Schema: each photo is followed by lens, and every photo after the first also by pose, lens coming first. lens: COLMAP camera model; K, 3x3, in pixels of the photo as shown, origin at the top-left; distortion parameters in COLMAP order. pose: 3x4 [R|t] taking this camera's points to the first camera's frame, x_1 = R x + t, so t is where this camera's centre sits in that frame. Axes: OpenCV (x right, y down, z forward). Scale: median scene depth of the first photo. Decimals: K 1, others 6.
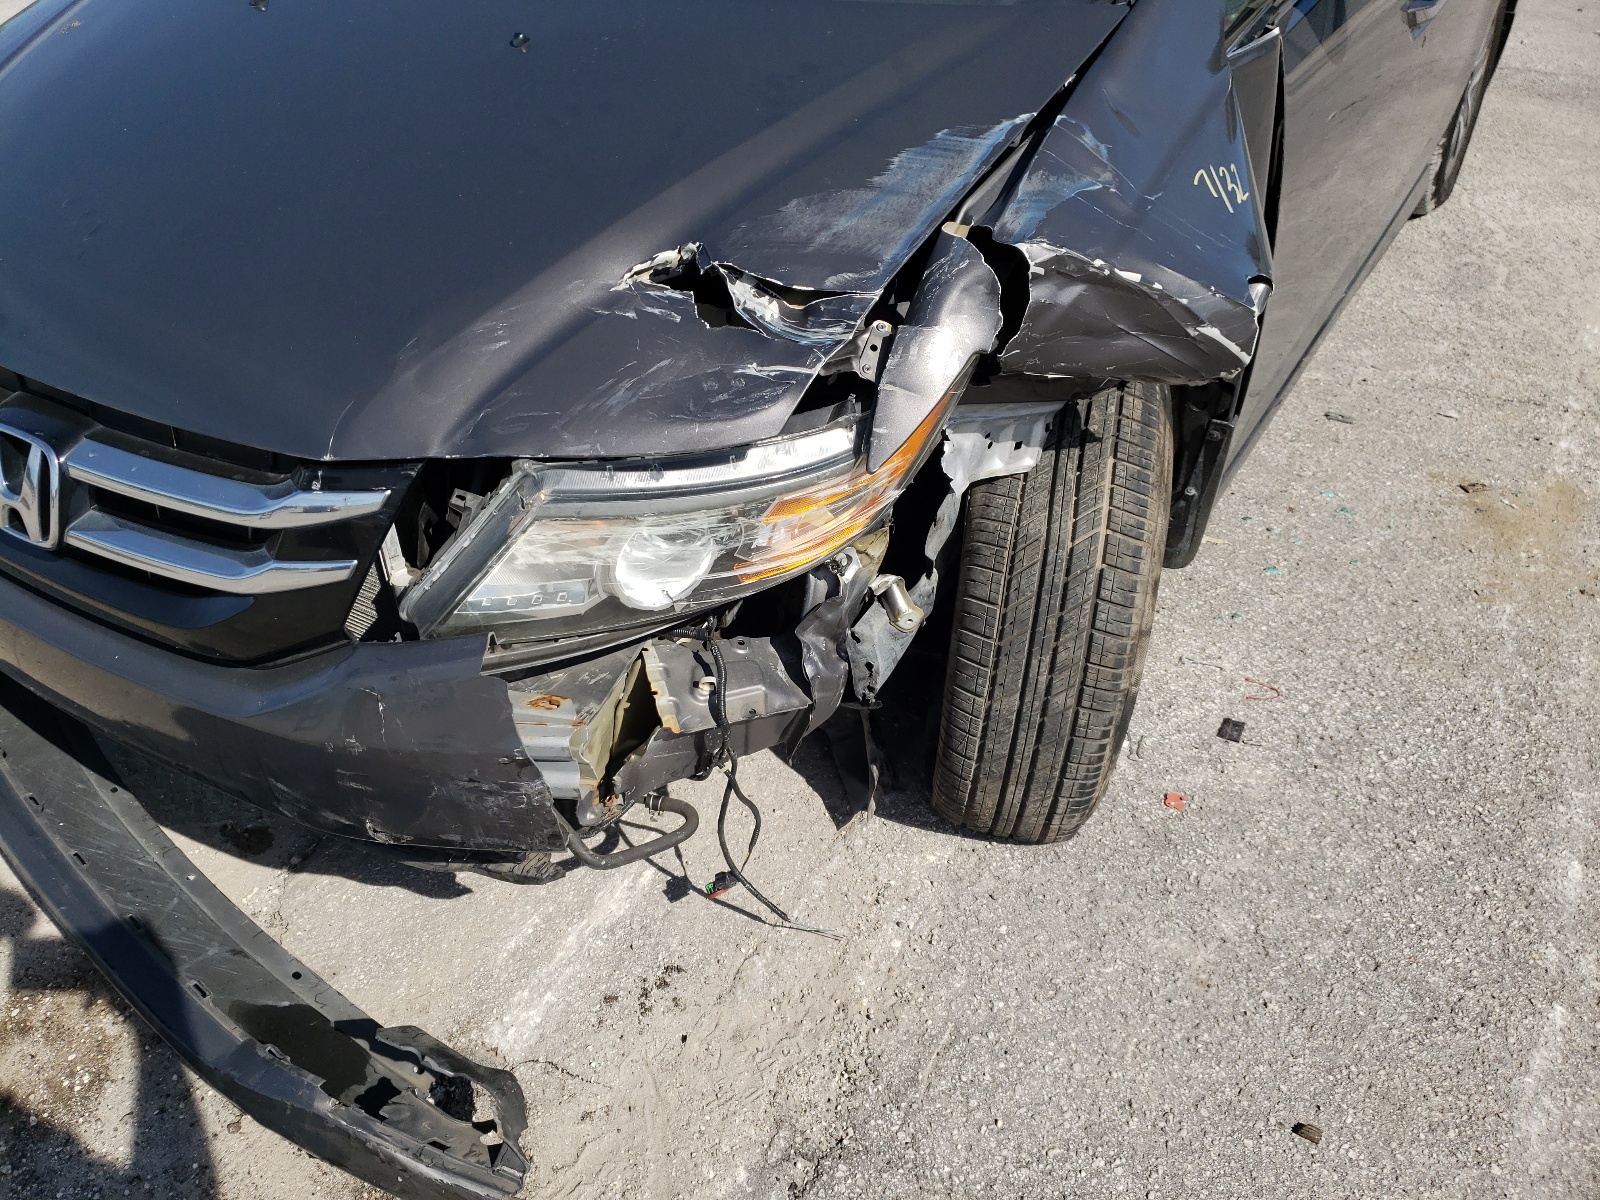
lens RADIAL K [[1235.9, 0, 787.1], [0, 1235.9, 599.5], [0, 0, 1]] dist [0.036669, -0.040516]
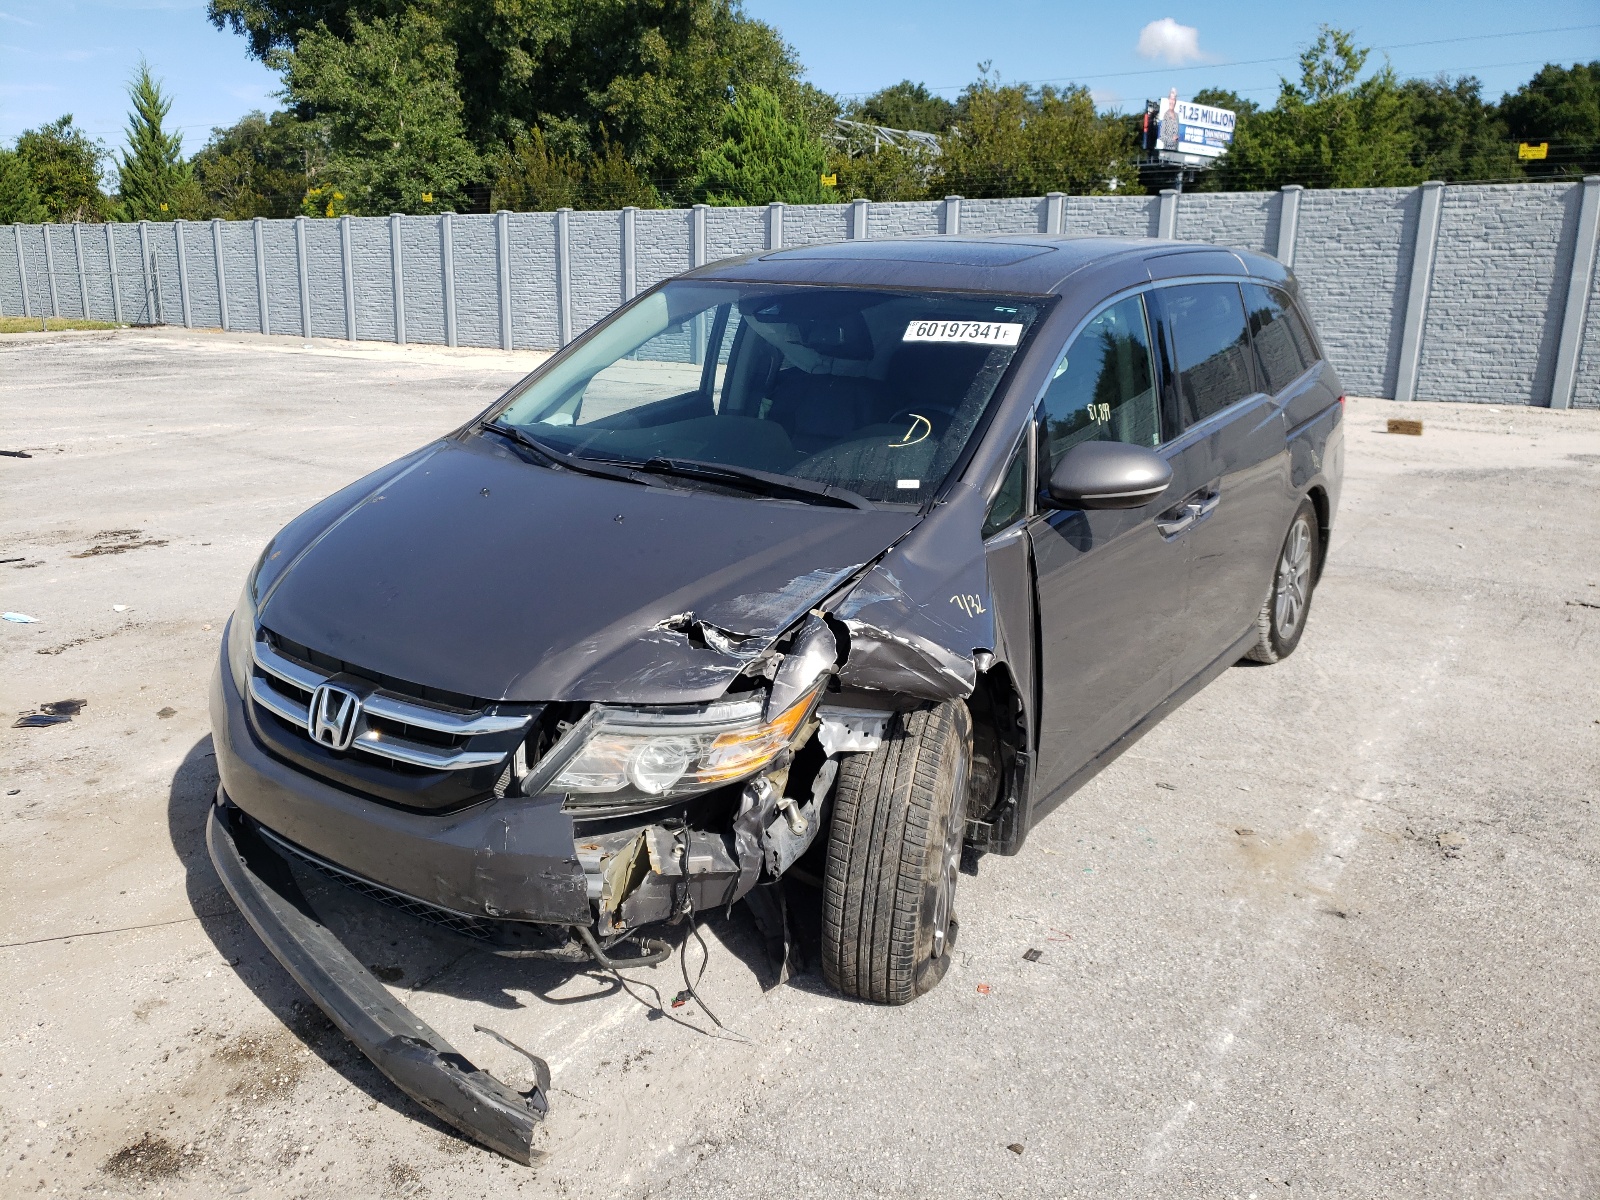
lens RADIAL K [[1221.1, 0, 800.0], [0, 1221.1, 600.0], [0, 0, 1]] dist [-0.010577, -0.005998]
pose [[0.997438, 0.054499, -0.046343, 0.162096], [-0.067132, 0.936901, -0.343089, 0.307679], [0.024720, 0.345321, 0.938159, -0.739096]]
